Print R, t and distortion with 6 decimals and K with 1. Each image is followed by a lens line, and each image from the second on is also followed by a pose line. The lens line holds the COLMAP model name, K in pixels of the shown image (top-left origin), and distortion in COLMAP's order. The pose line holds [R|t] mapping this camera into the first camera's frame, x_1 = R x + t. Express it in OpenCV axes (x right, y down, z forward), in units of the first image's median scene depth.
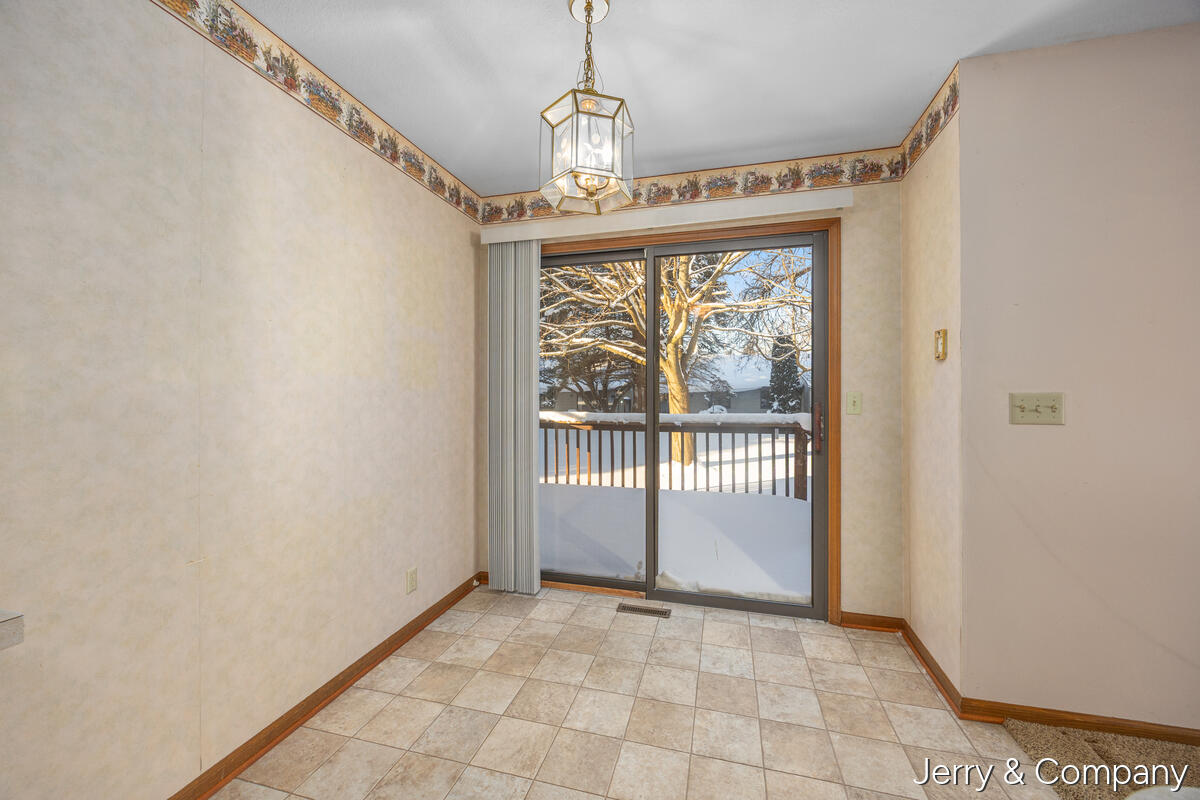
lens RADIAL K [[459.3, 0, 602.0], [0, 459.3, 393.4], [0, 0, 1]] dist [-0.002324, 0.000133]
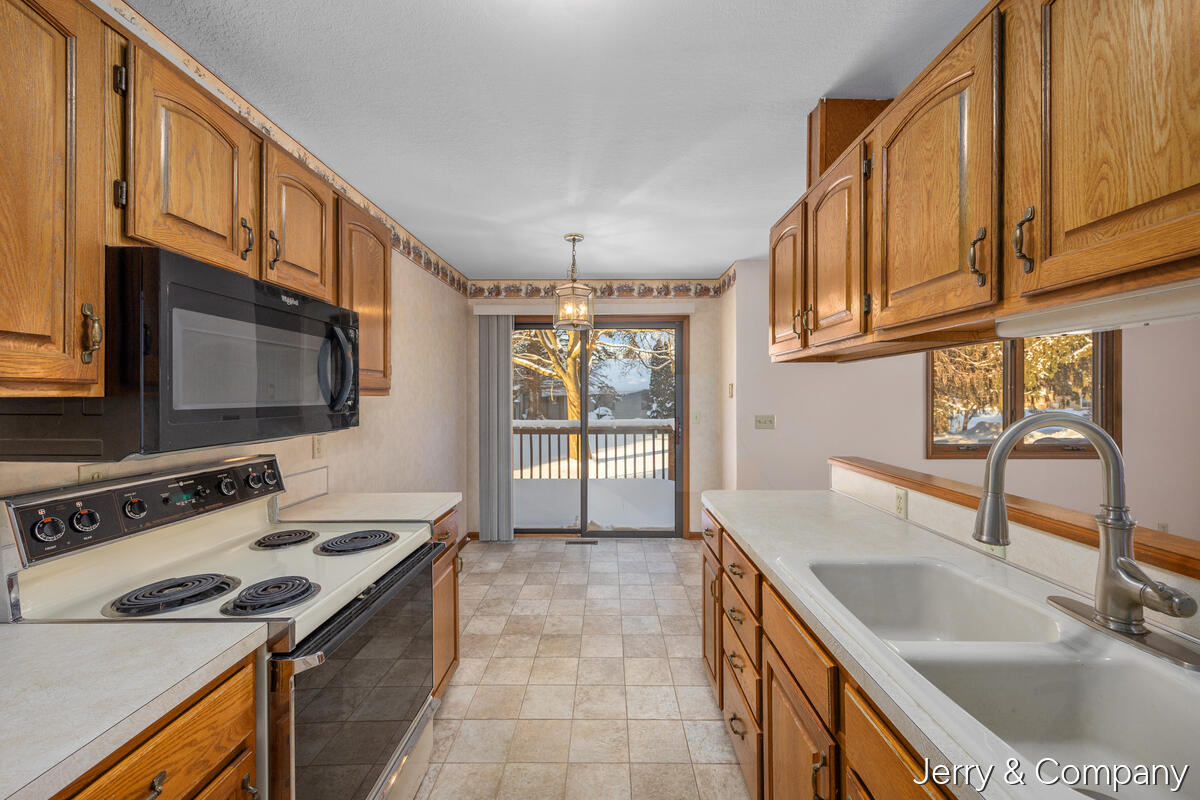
lens RADIAL K [[475.3, 0, 608.4], [0, 475.3, 396.2], [0, 0, 1]] dist [-0.000282, 0.000031]
pose [[0.964947, -0.002996, 0.262427, -0.249687], [0.001074, 0.999972, 0.007466, -0.068236], [-0.262442, -0.006922, 0.964923, -0.645422]]
